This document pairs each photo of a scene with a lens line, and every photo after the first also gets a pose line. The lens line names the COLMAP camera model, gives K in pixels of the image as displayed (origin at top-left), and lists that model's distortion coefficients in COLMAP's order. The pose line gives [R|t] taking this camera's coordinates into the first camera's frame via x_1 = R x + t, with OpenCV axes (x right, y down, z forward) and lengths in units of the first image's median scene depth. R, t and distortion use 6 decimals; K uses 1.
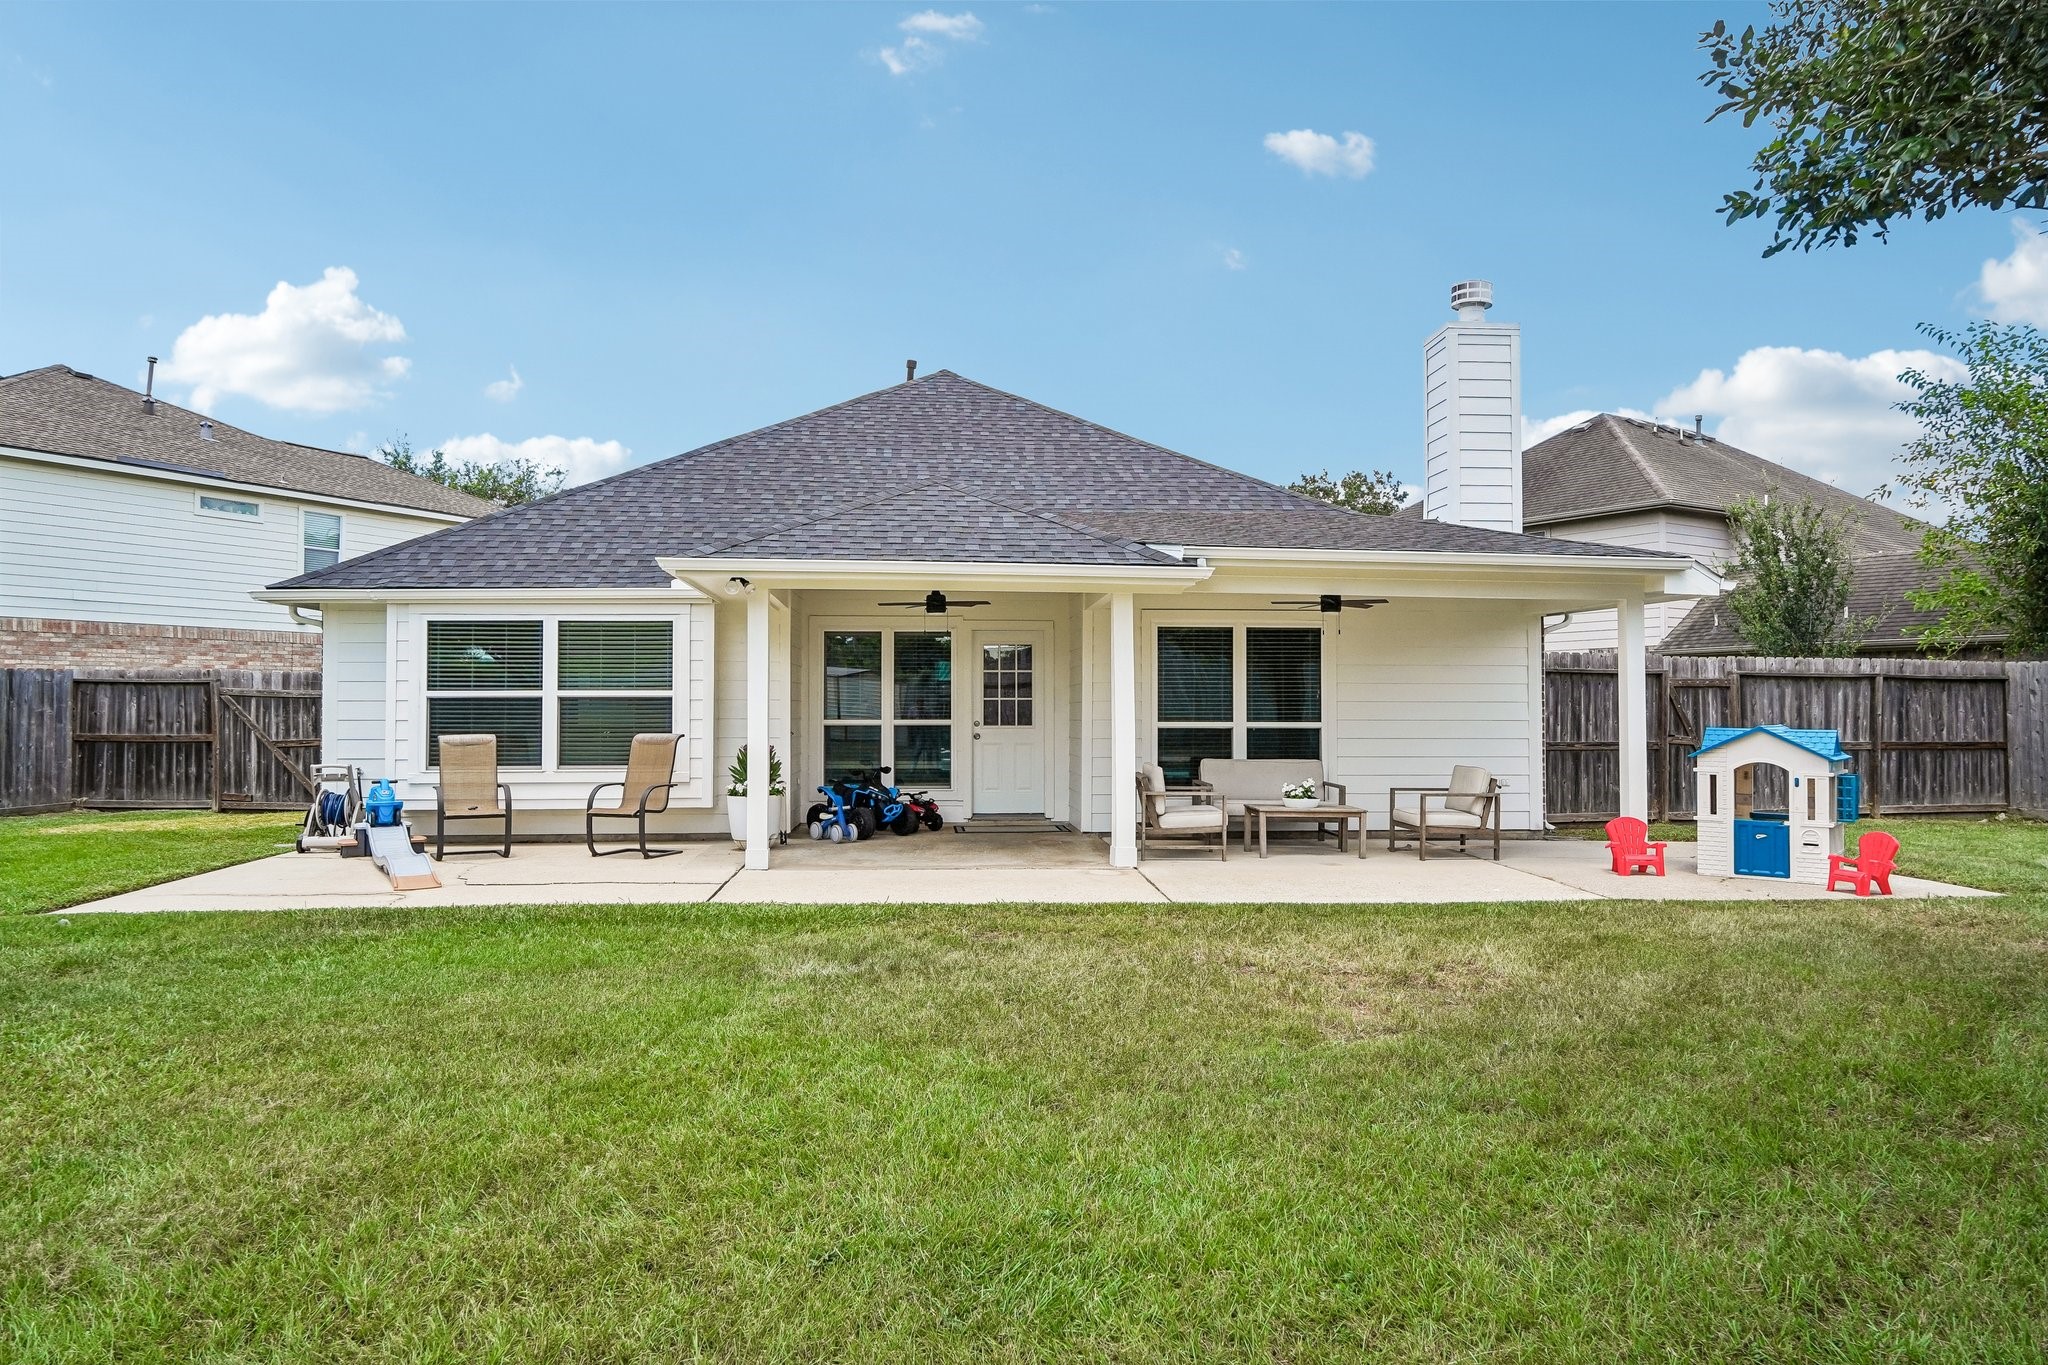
lens RADIAL K [[1437.2, 0, 1024.0], [0, 1437.2, 682.5], [0, 0, 1]] dist [-0.002267, -0.000629]
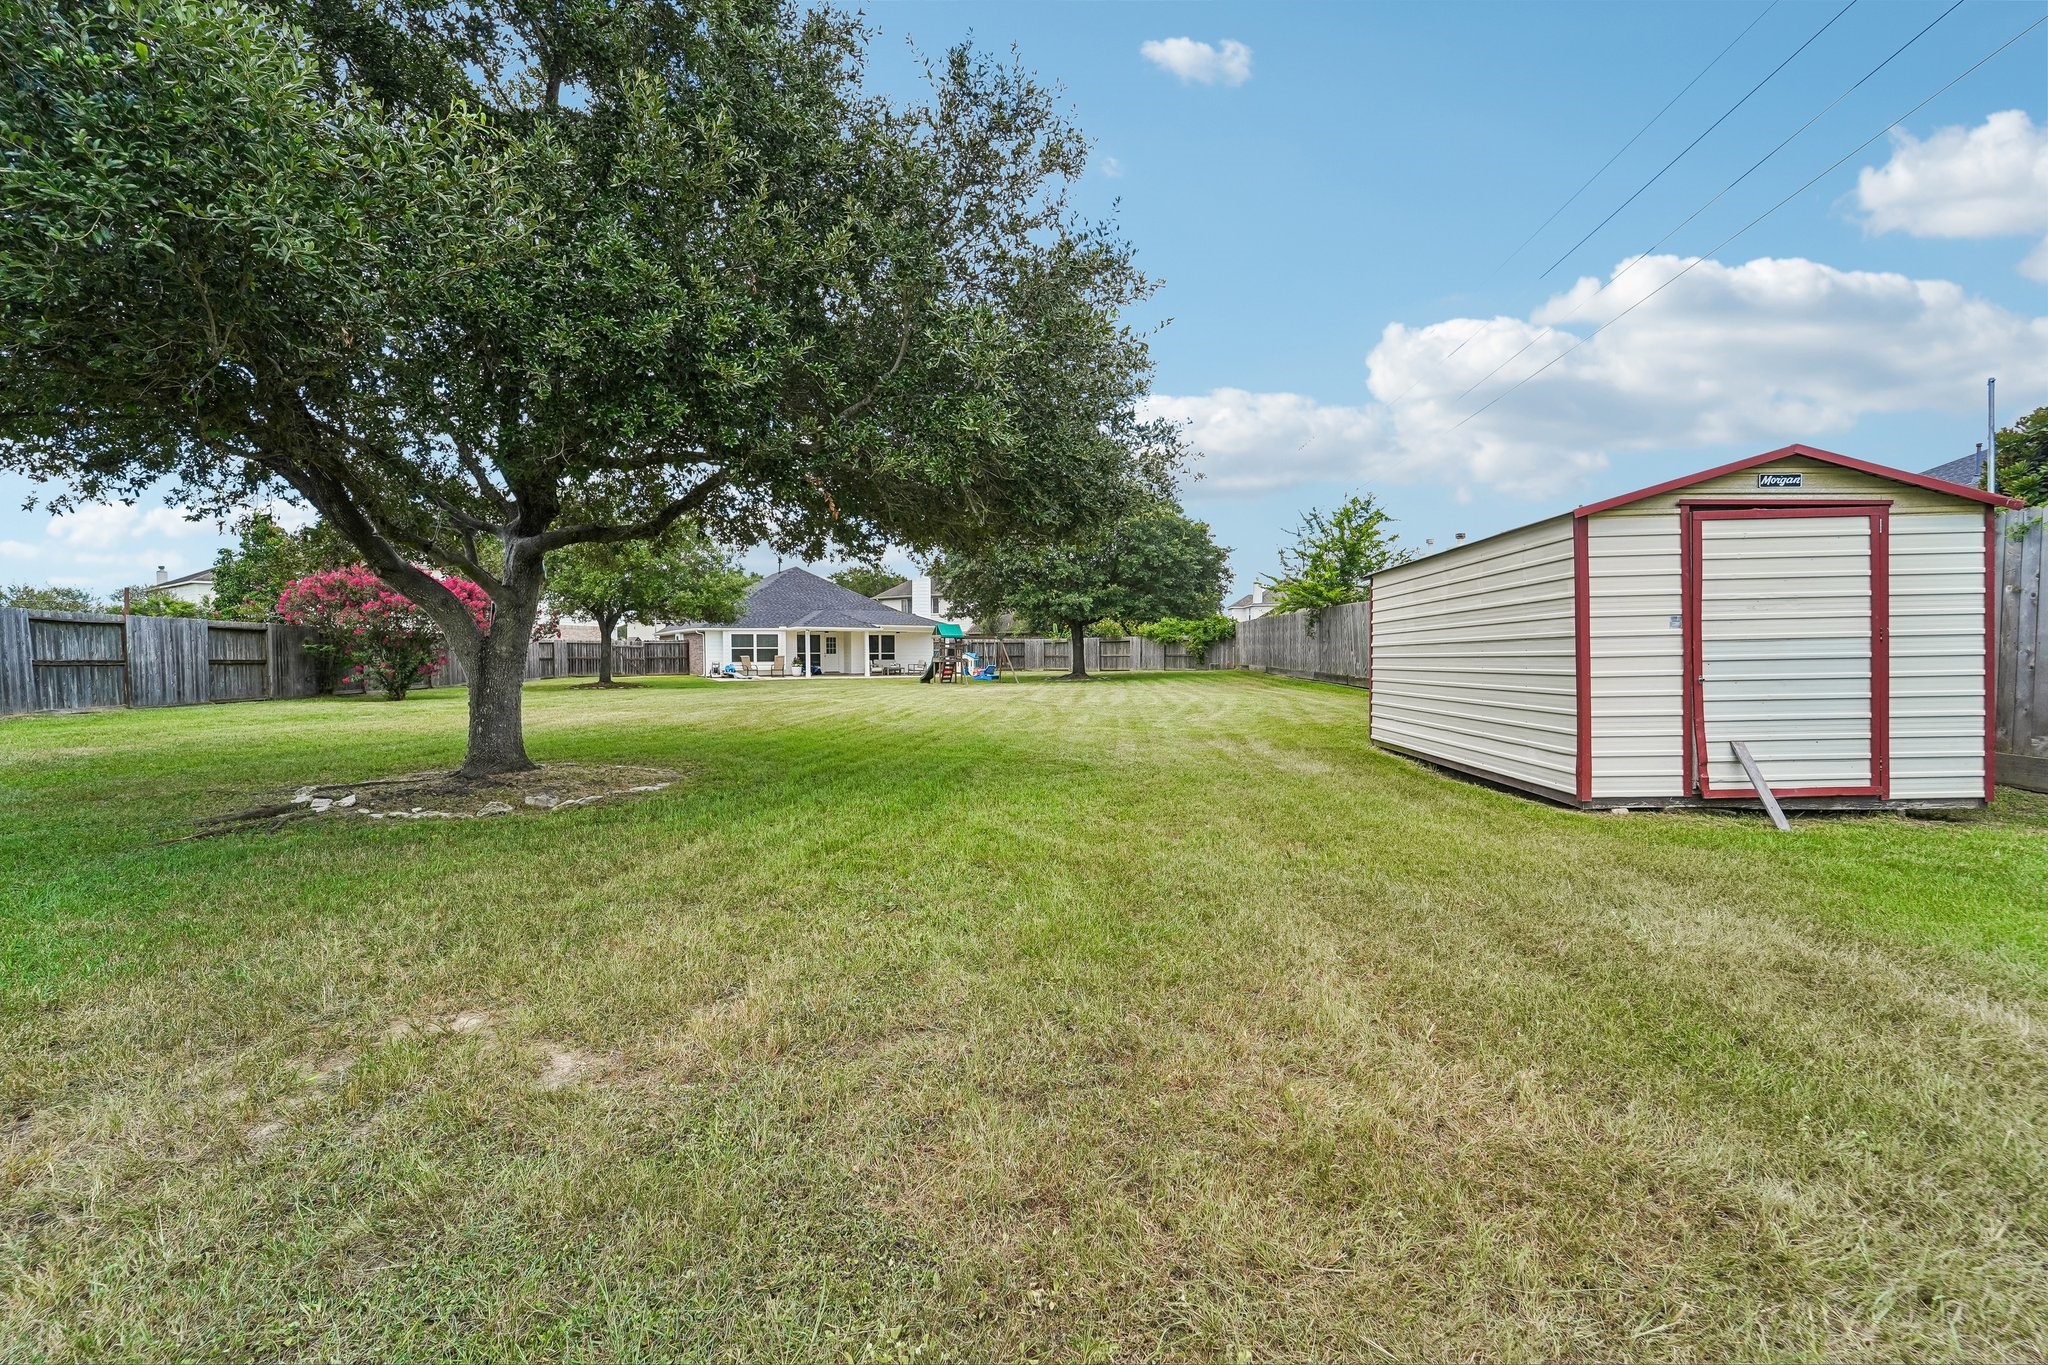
lens RADIAL K [[824.0, 0, 1024.0], [0, 824.0, 682.5], [0, 0, 1]] dist [-0.000105, -0.000032]
pose [[0.900109, -0.022090, 0.435105, -0.712383], [-0.007490, 0.997782, 0.066150, -0.069606], [-0.435601, -0.062801, 0.897946, -2.018027]]
